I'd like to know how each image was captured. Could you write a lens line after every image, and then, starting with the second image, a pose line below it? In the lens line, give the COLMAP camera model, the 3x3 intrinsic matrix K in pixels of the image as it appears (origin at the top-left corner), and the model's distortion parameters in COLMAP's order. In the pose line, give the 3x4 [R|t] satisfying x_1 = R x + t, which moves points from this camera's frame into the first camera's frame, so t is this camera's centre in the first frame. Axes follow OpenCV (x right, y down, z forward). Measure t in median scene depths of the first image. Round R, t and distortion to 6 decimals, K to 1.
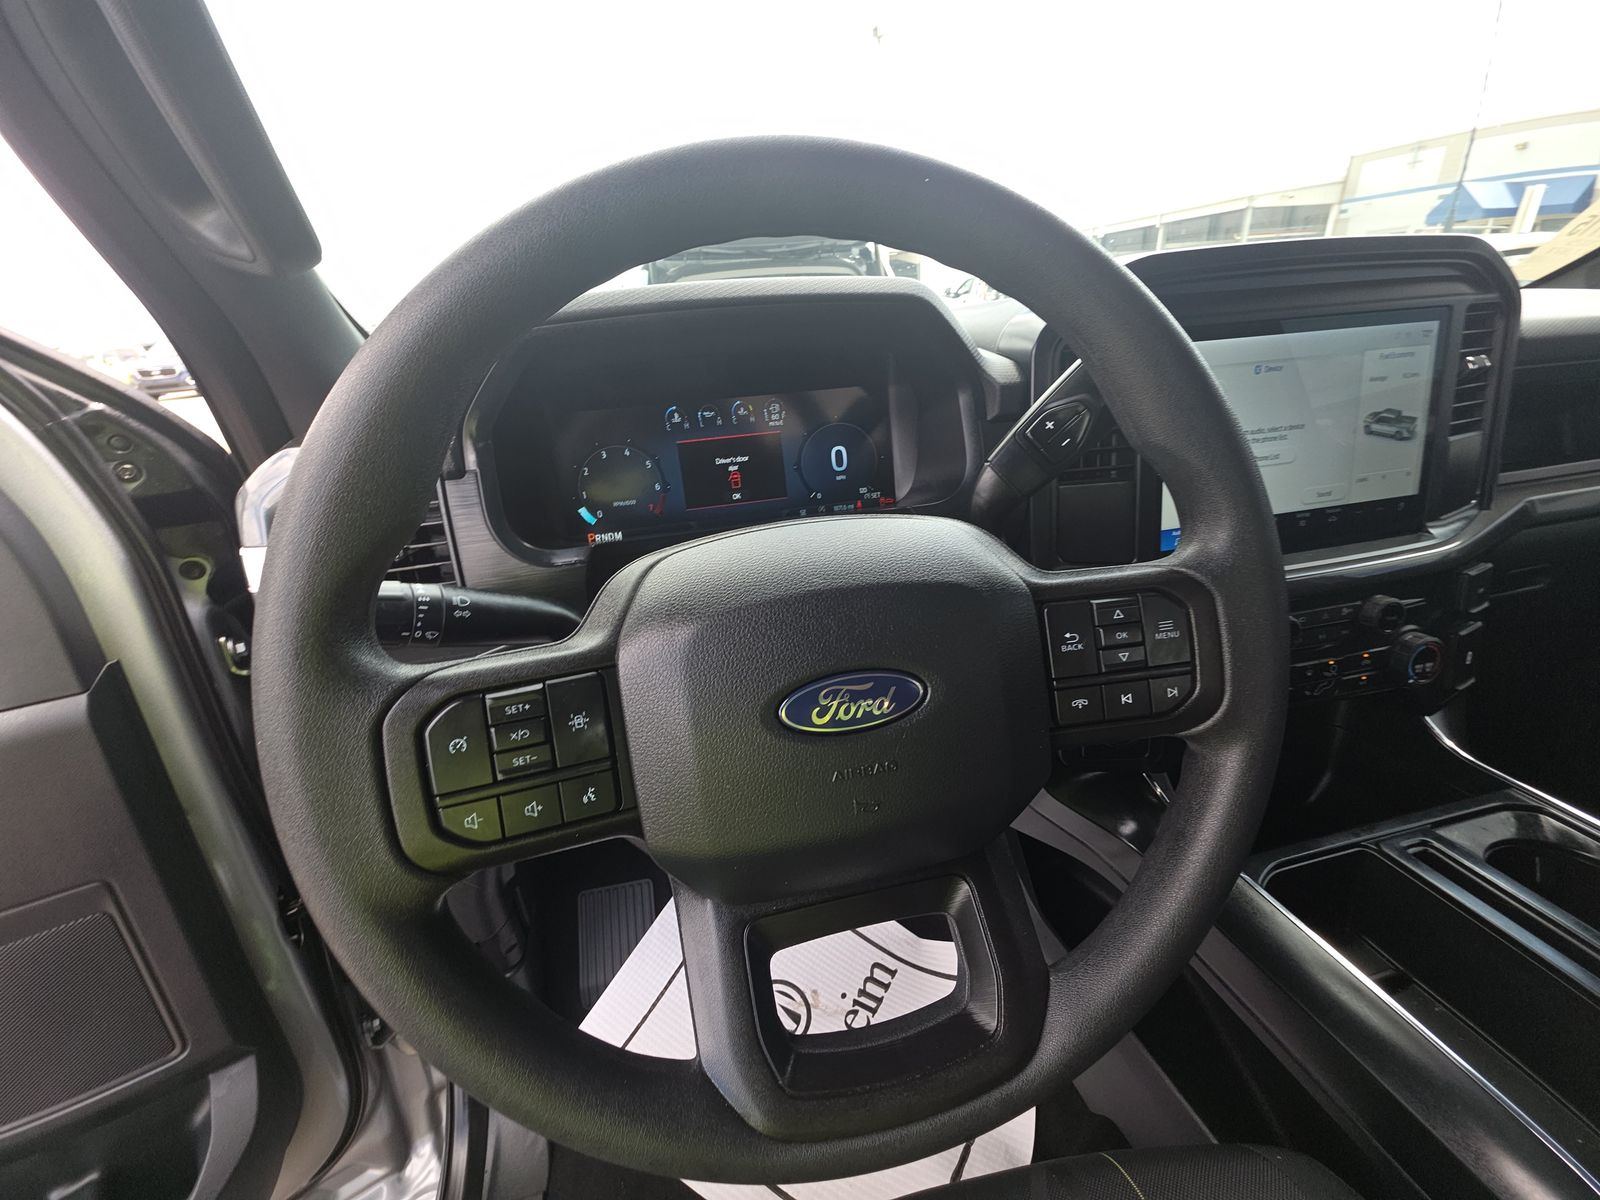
lens RADIAL K [[635.1, 0, 796.9], [0, 635.1, 601.3], [0, 0, 1]] dist [0.002012, -0.000967]
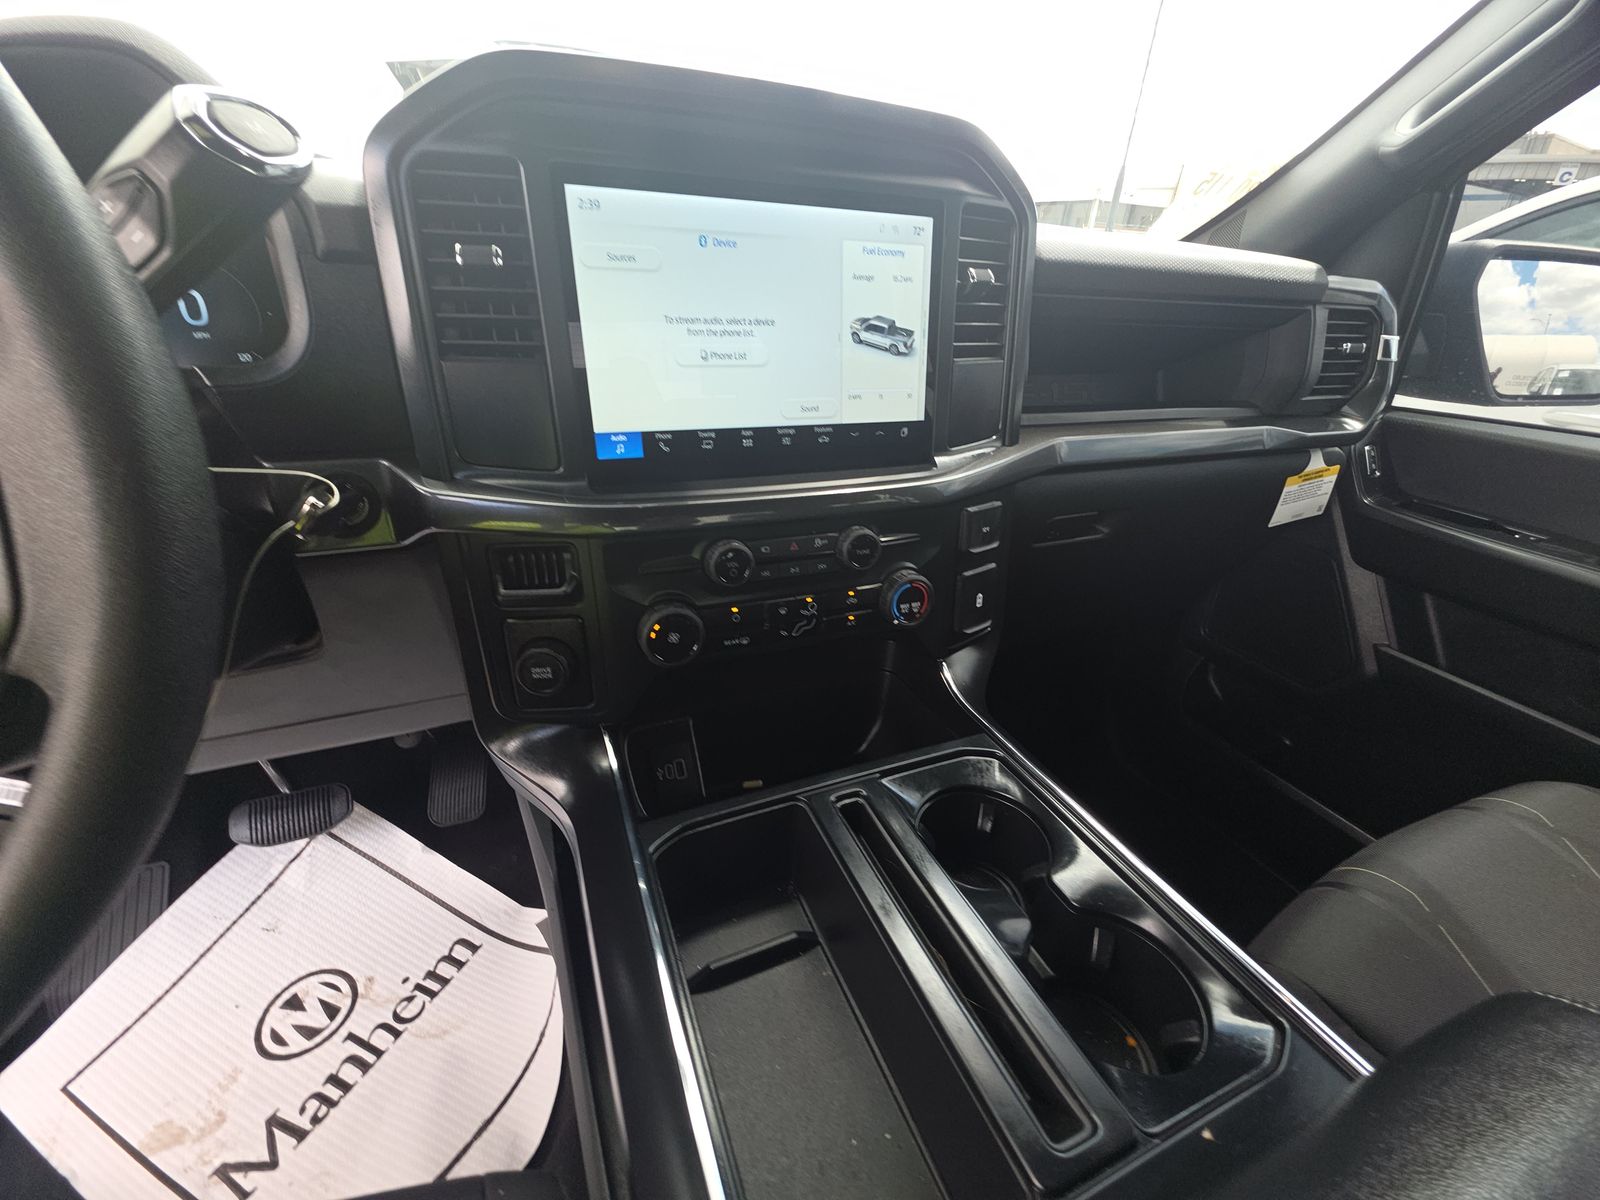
lens RADIAL K [[635.1, 0, 800.2], [0, 635.1, 604.5], [0, 0, 1]] dist [0.002012, -0.000967]
pose [[0.977691, 0.021501, 0.208945, 0.630775], [-0.037499, 0.996634, 0.072906, 0.037003], [-0.206674, -0.079114, 0.975206, 0.123652]]
